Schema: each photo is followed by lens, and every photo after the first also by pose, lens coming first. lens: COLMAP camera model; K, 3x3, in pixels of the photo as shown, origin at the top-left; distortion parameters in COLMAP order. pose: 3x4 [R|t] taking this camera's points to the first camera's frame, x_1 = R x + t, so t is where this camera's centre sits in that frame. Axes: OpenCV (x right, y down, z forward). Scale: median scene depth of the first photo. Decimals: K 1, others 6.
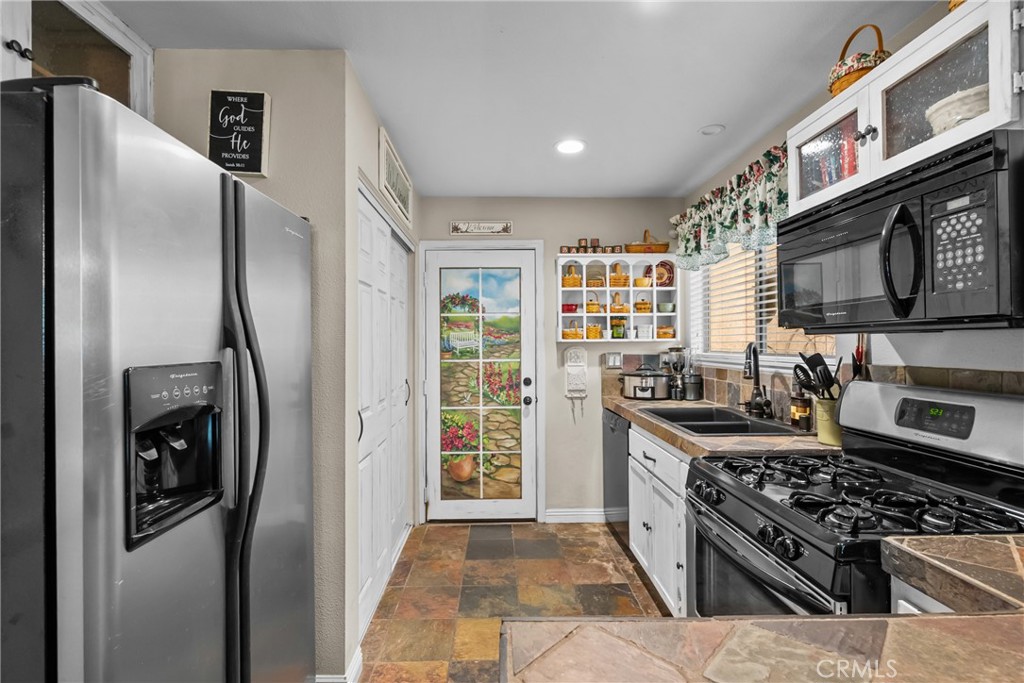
lens RADIAL K [[472.3, 0, 506.9], [0, 472.3, 339.1], [0, 0, 1]] dist [-0.007725, 0.003767]
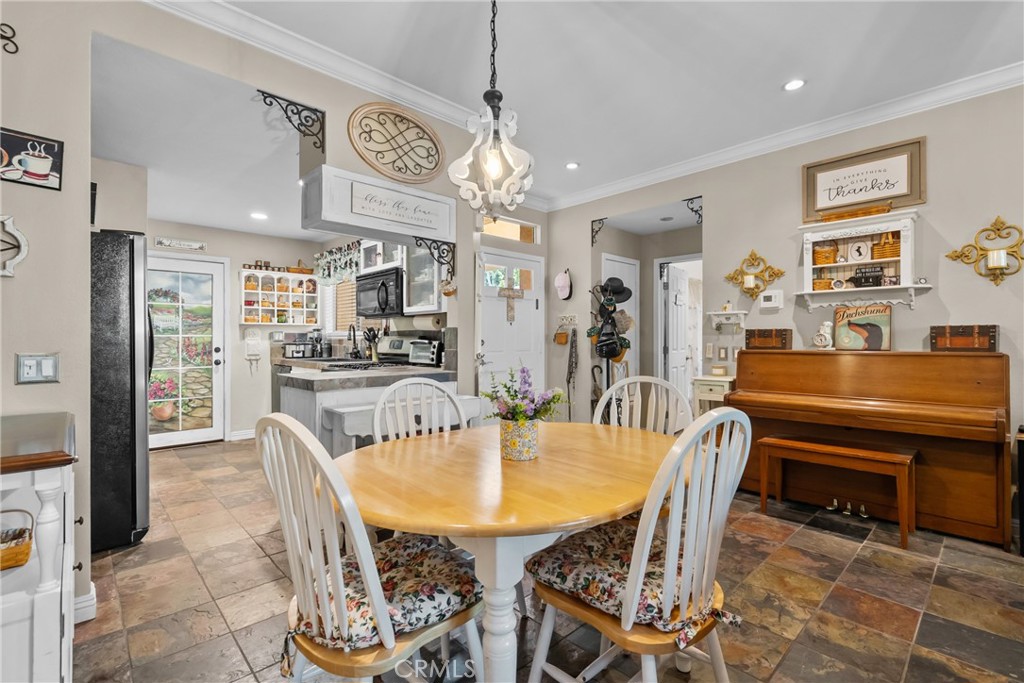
lens RADIAL K [[472.3, 0, 513.2], [0, 472.3, 339.0], [0, 0, 1]] dist [-0.007725, 0.003767]
pose [[0.742211, 0.004661, 0.670150, -0.269107], [-0.007008, 0.999975, 0.000808, 0.047768], [-0.670129, -0.005296, 0.742225, -0.772367]]
